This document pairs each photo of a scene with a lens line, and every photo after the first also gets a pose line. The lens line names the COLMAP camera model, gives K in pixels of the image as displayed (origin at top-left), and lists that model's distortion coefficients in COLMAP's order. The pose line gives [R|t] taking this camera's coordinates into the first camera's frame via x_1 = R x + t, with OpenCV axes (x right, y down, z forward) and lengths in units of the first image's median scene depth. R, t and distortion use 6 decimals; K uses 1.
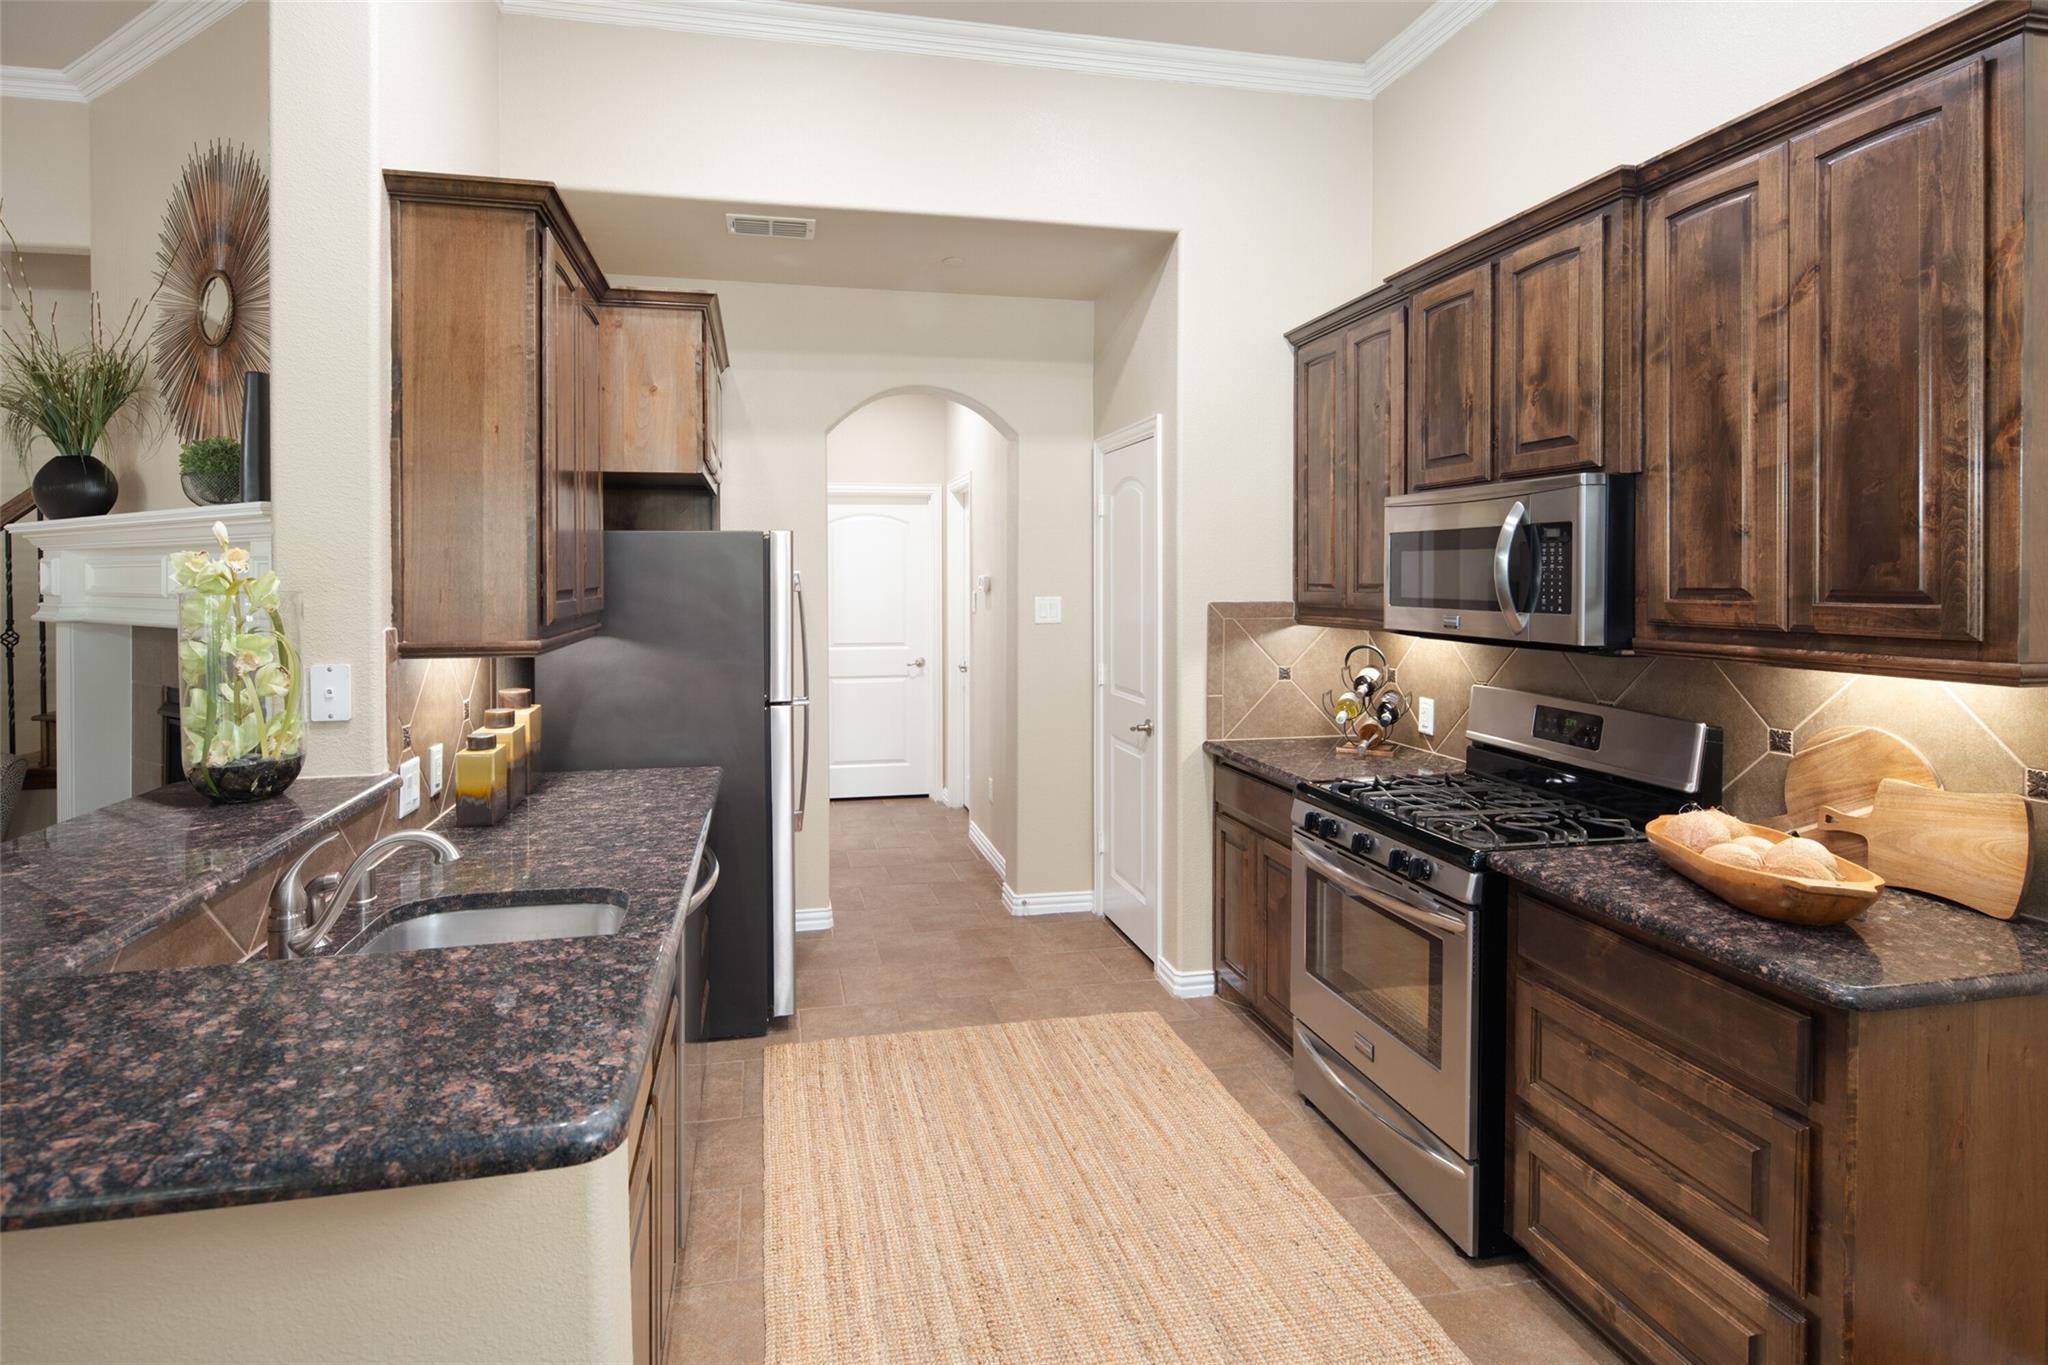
lens RADIAL K [[1018.7, 0, 1014.2], [0, 1018.7, 583.7], [0, 0, 1]] dist [0.000183, -0.000030]
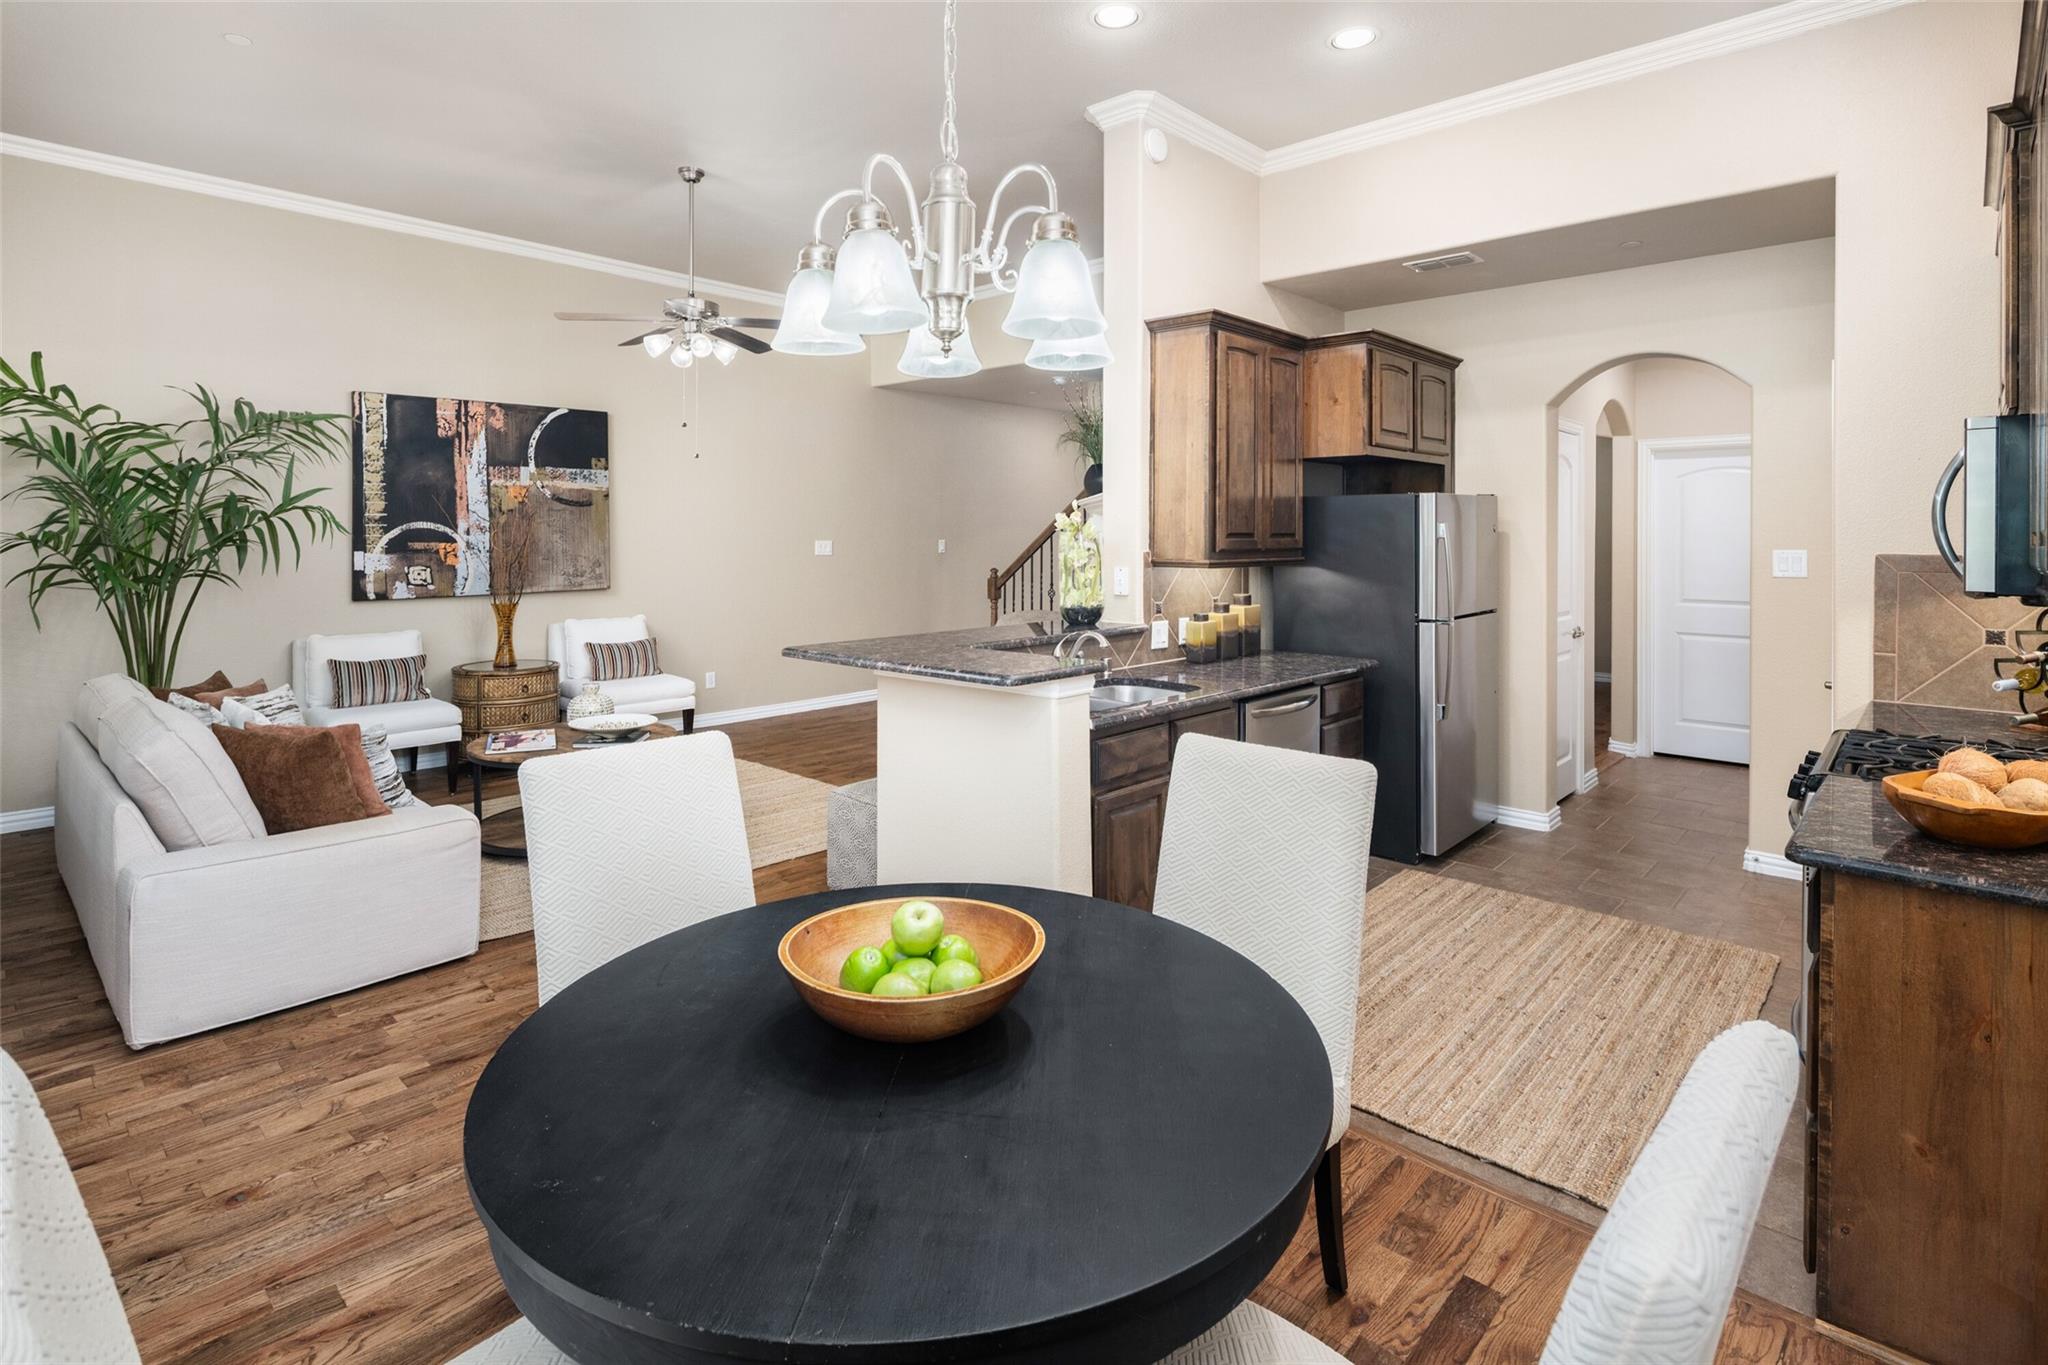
lens RADIAL K [[1009.9, 0, 1020.9], [0, 1009.9, 540.2], [0, 0, 1]] dist [-0.005010, -0.000996]
pose [[0.575414, 0.008896, -0.817814, 0.591302], [-0.012392, 0.999921, 0.002157, 0.015126], [0.817768, 0.008893, 0.575479, -0.225716]]
